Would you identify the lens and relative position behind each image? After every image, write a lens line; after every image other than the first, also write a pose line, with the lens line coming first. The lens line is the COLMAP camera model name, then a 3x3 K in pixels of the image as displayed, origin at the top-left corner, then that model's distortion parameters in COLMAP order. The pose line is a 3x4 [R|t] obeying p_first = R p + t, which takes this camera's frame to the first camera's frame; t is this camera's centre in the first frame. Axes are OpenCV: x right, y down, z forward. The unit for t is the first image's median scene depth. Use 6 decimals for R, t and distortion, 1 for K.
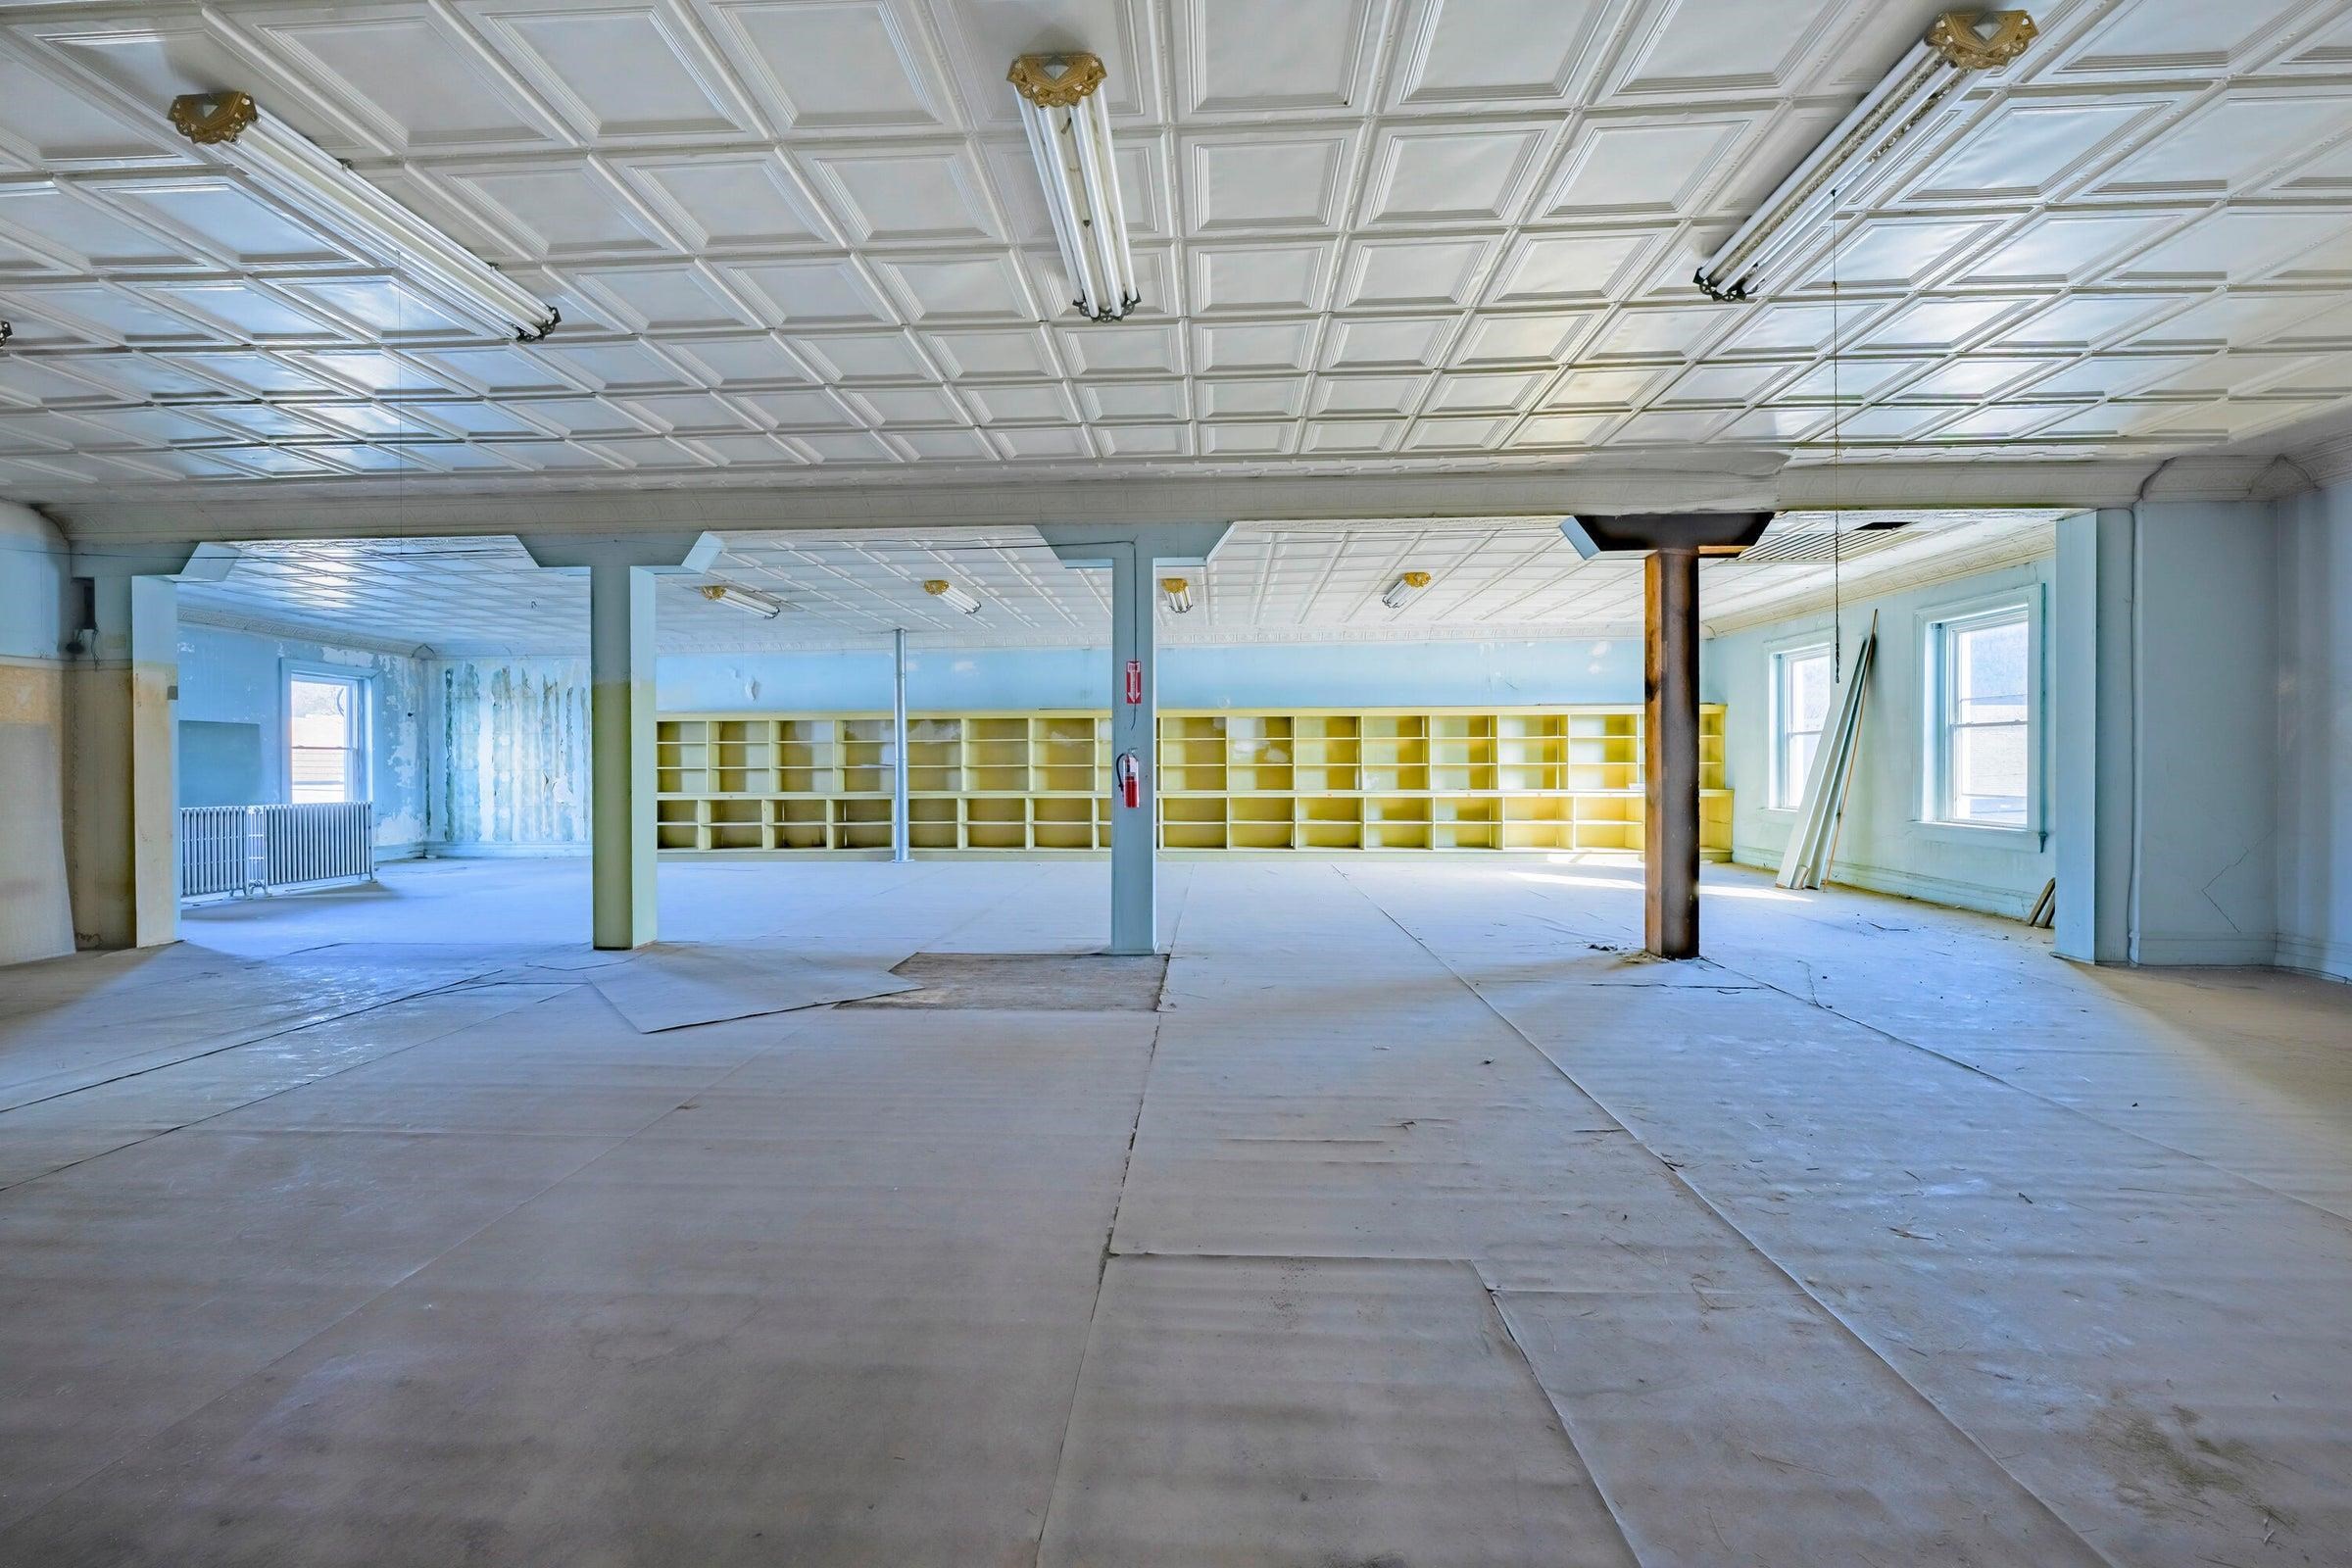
lens RADIAL K [[948.9, 0, 1170.3], [0, 948.9, 772.5], [0, 0, 1]] dist [-0.002597, -0.000436]
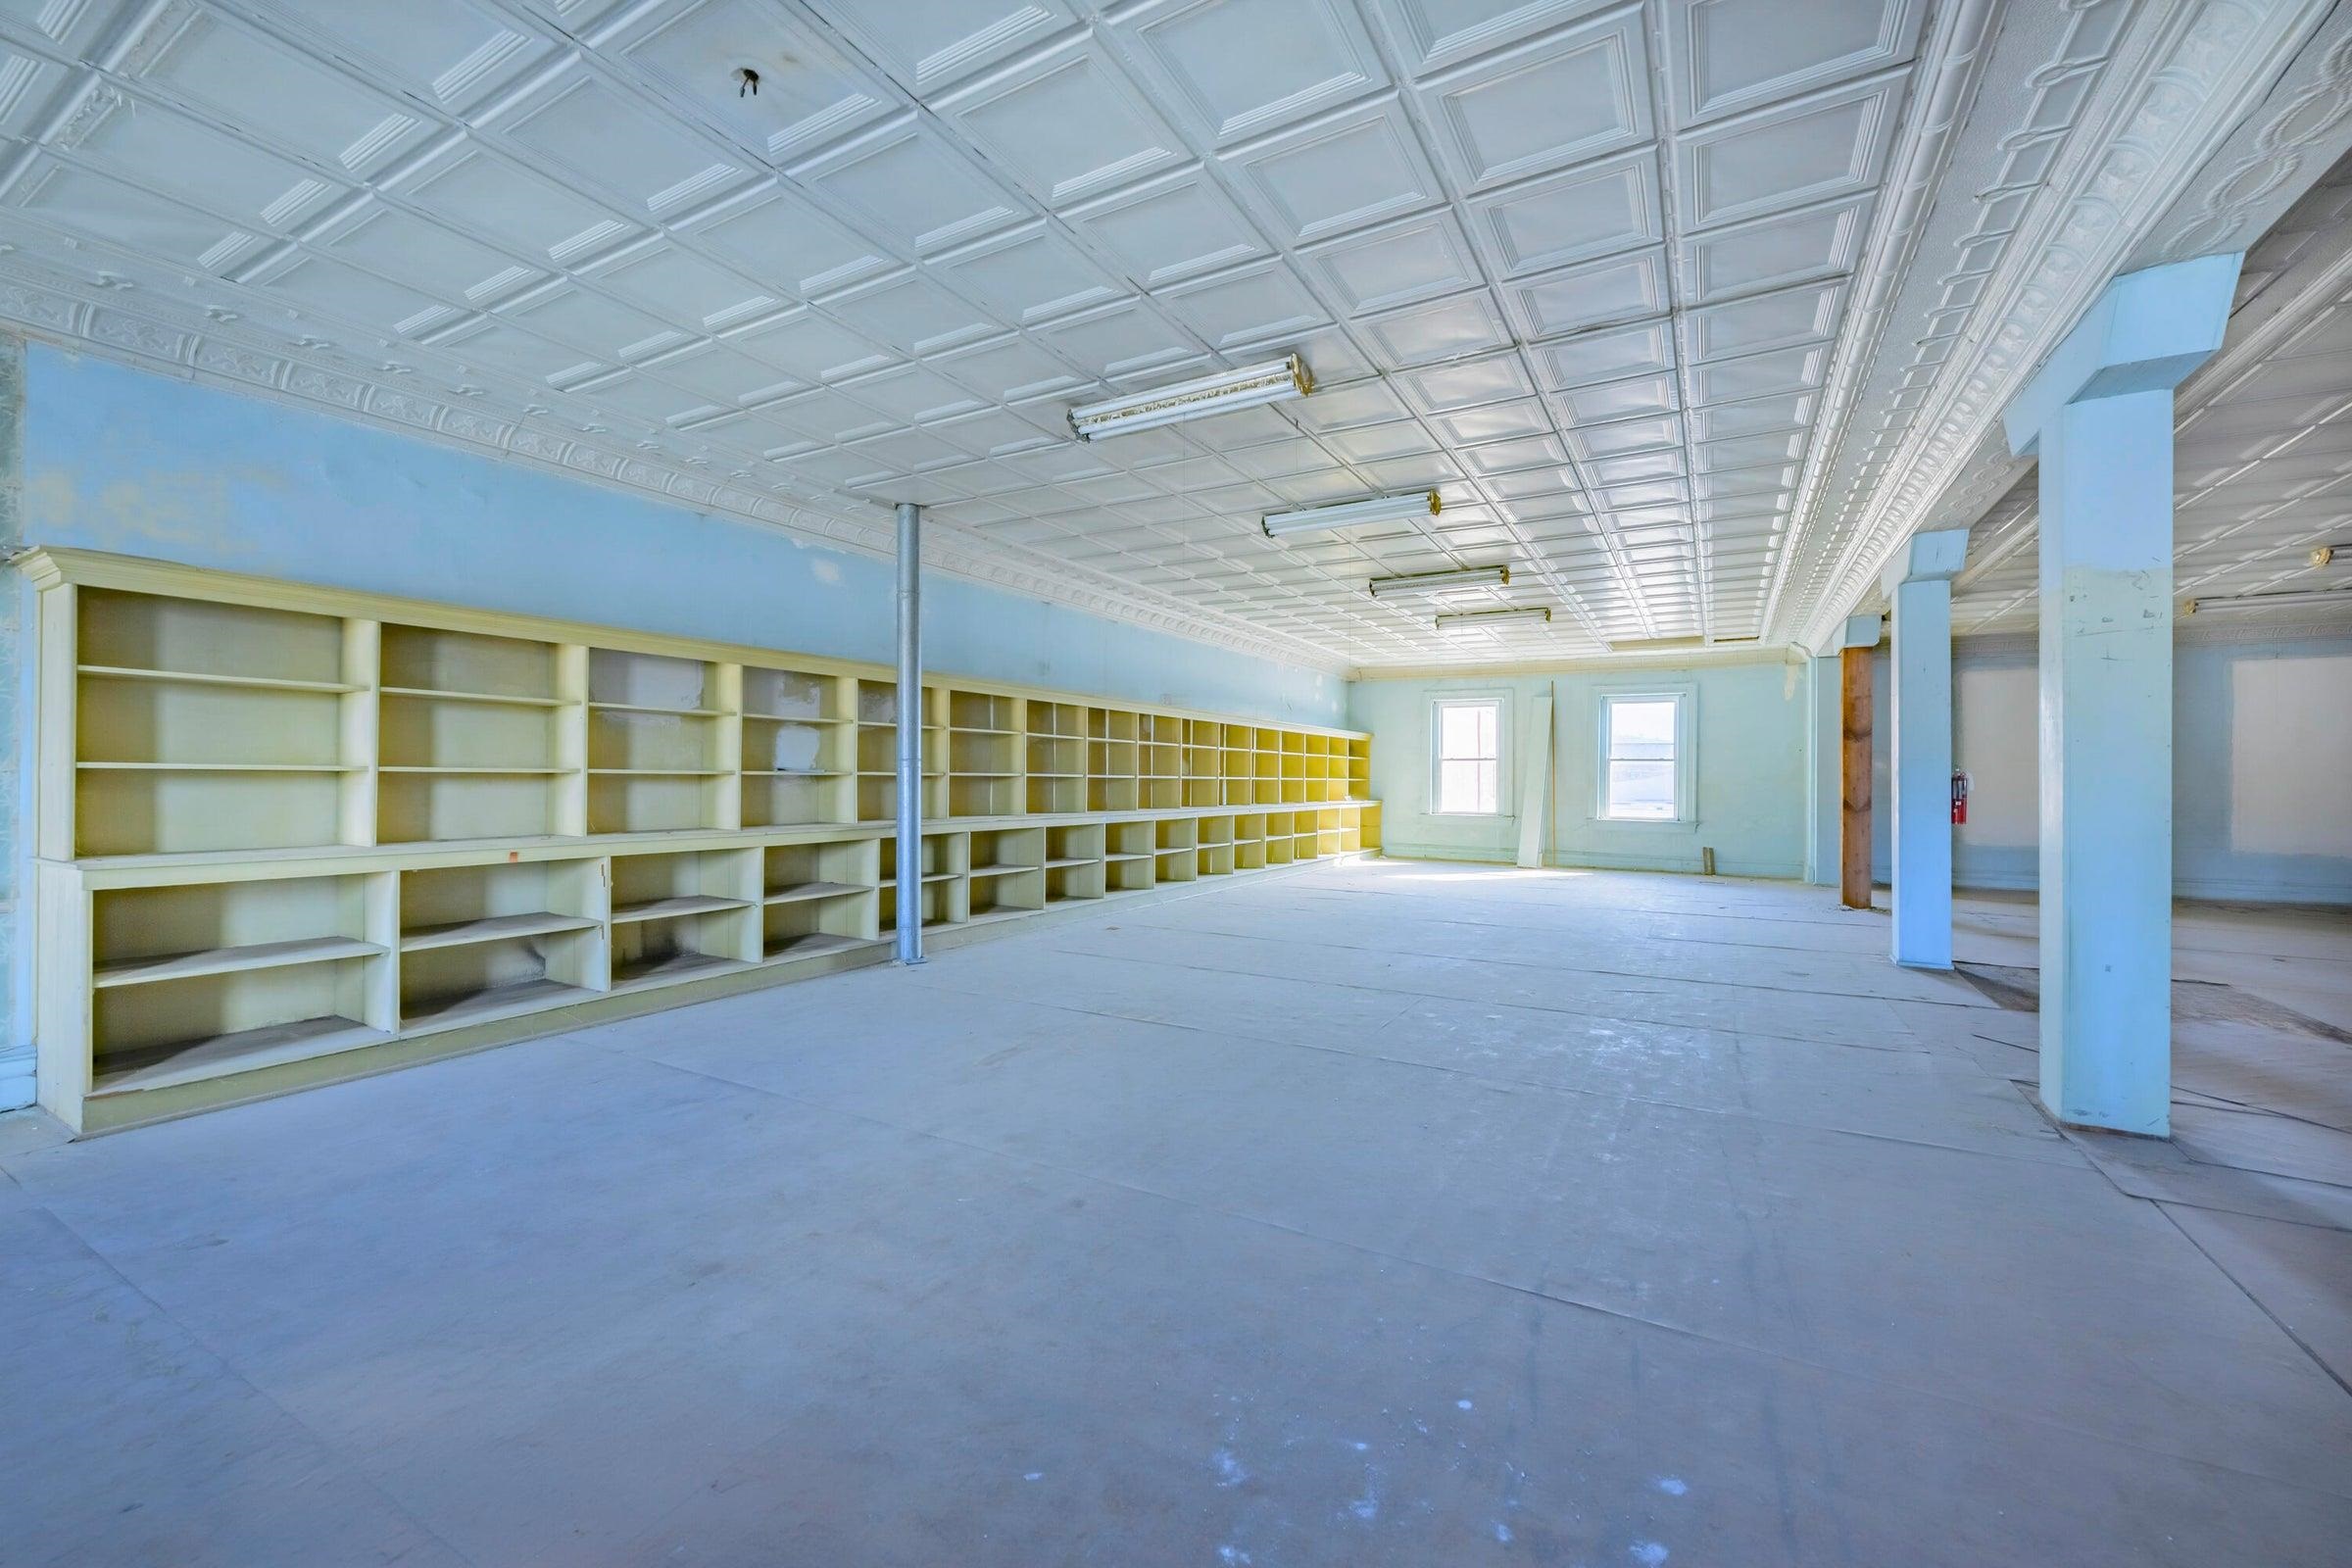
lens RADIAL K [[948.9, 0, 1170.3], [0, 948.9, 772.5], [0, 0, 1]] dist [-0.002597, -0.000436]
pose [[0.448863, 0.012204, 0.893517, -0.683259], [-0.005123, 0.999925, -0.011084, -0.002993], [-0.893586, 0.000398, 0.448892, 0.644827]]
